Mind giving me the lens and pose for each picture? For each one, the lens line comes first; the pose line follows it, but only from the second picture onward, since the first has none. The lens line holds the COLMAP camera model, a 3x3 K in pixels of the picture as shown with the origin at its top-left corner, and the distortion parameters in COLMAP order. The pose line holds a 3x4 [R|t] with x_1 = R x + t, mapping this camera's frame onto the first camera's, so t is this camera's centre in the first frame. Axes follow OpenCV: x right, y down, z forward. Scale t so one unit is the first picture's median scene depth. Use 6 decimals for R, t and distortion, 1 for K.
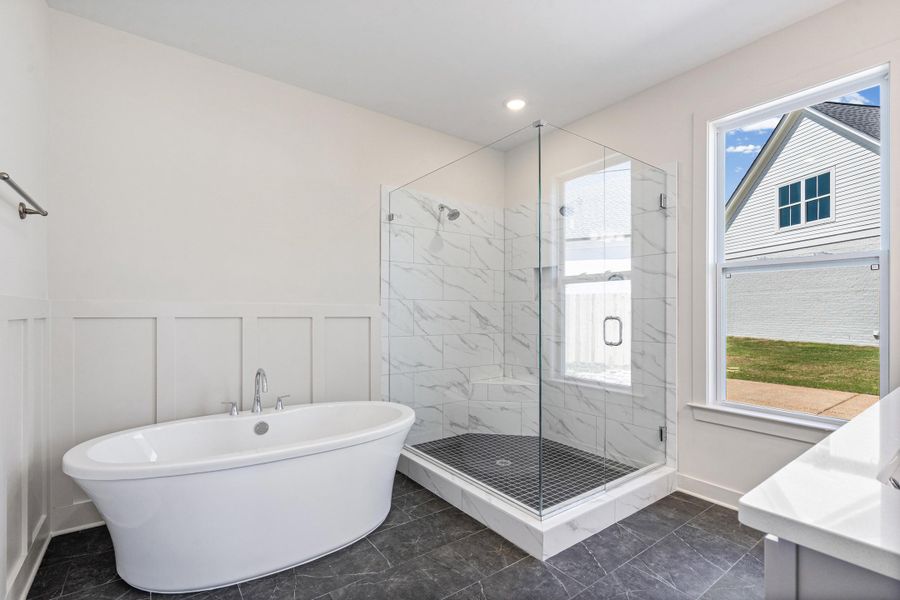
lens RADIAL K [[420.6, 0, 454.4], [0, 420.6, 307.2], [0, 0, 1]] dist [0.003788, -0.000452]
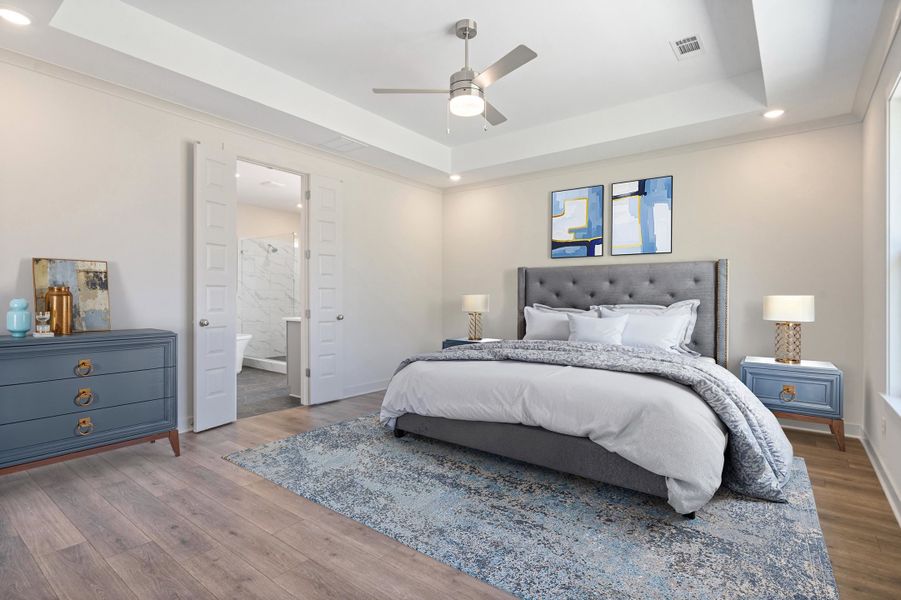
lens RADIAL K [[442.7, 0, 448.3], [0, 442.7, 297.2], [0, 0, 1]] dist [-0.000189, 0.001811]
pose [[0.965439, -0.001198, 0.260625, 0.256344], [-0.001651, 0.999941, 0.010710, -0.007682], [-0.260622, -0.010770, 0.965381, -1.358996]]
